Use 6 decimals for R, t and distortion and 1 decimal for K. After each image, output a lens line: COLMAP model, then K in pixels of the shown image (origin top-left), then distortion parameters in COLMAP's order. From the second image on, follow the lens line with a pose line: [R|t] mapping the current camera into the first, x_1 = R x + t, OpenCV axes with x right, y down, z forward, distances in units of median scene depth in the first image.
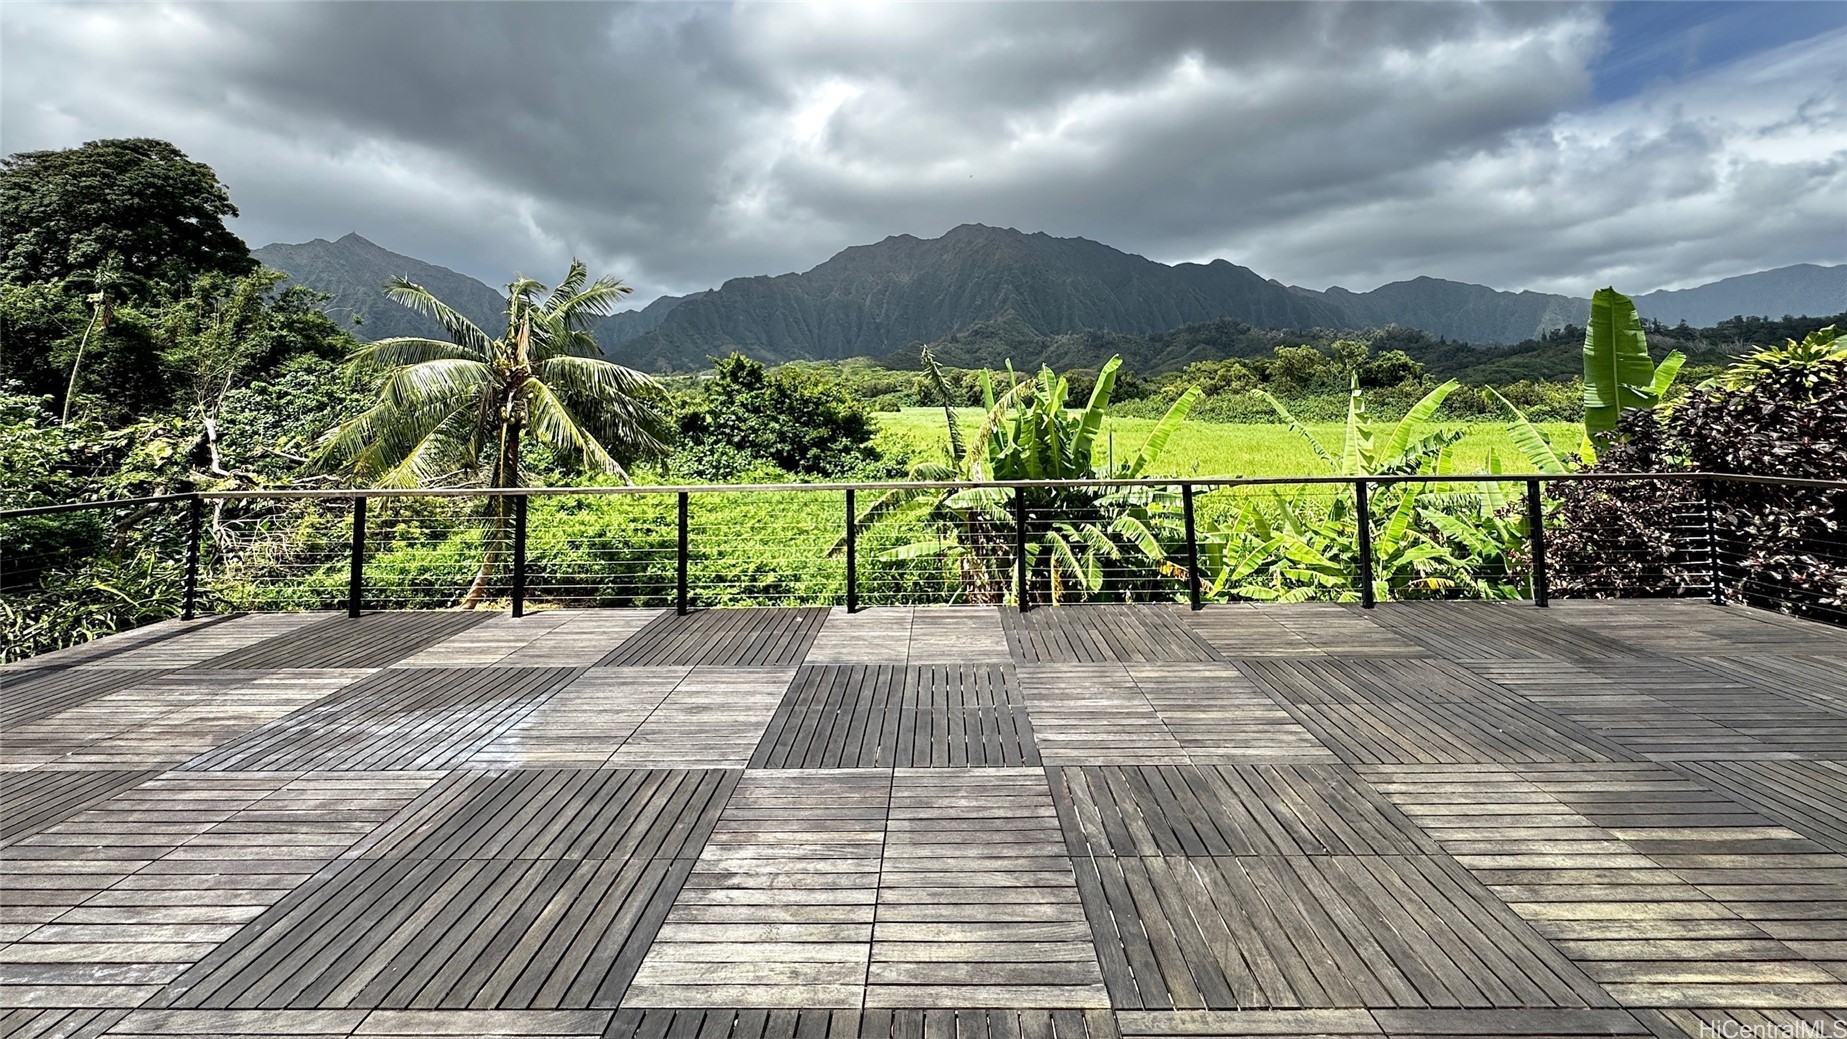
lens RADIAL K [[755.0, 0, 923.6], [0, 755.0, 420.1], [0, 0, 1]] dist [0.000971, 0.000434]
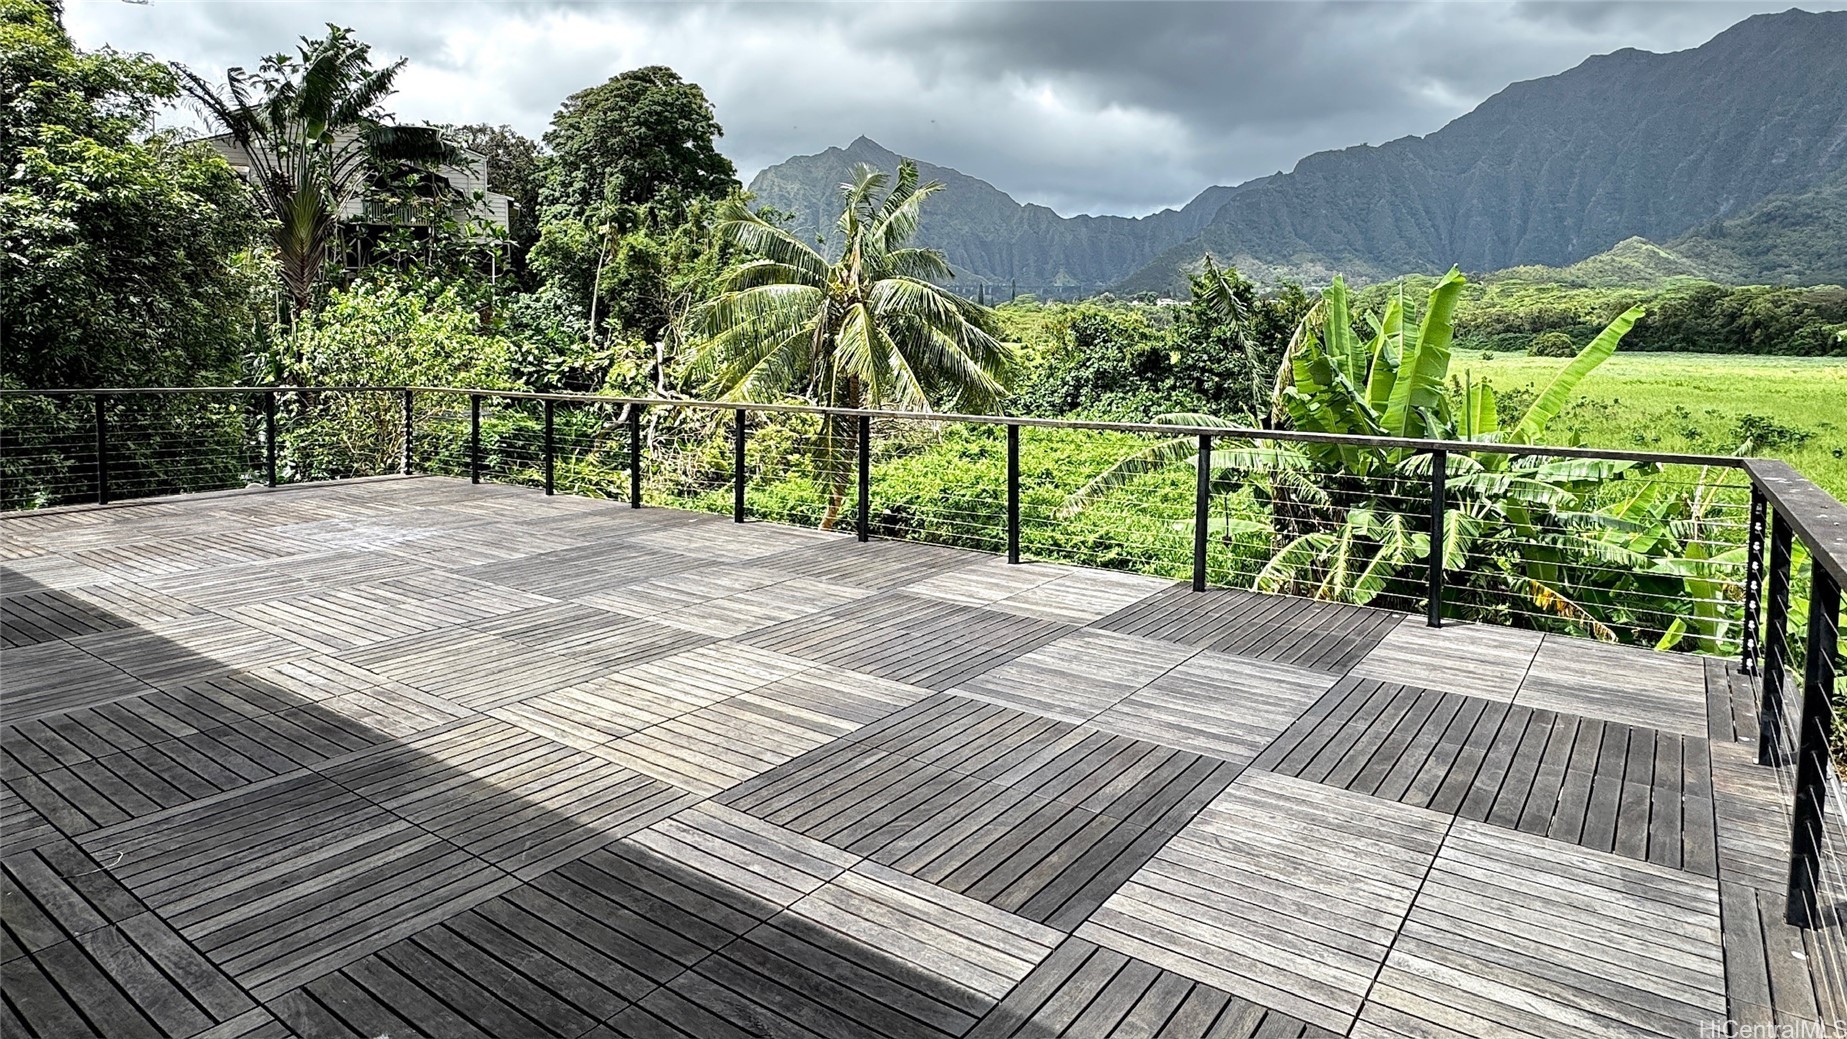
lens RADIAL K [[1039.9, 0, 923.5], [0, 1039.9, 519.5], [0, 0, 1]] dist [0.000593, -0.000011]
pose [[0.823608, 0.112806, -0.555828, 0.124876], [-0.028496, 0.987013, 0.158091, 0.001412], [0.566443, -0.114366, 0.816127, -0.010888]]
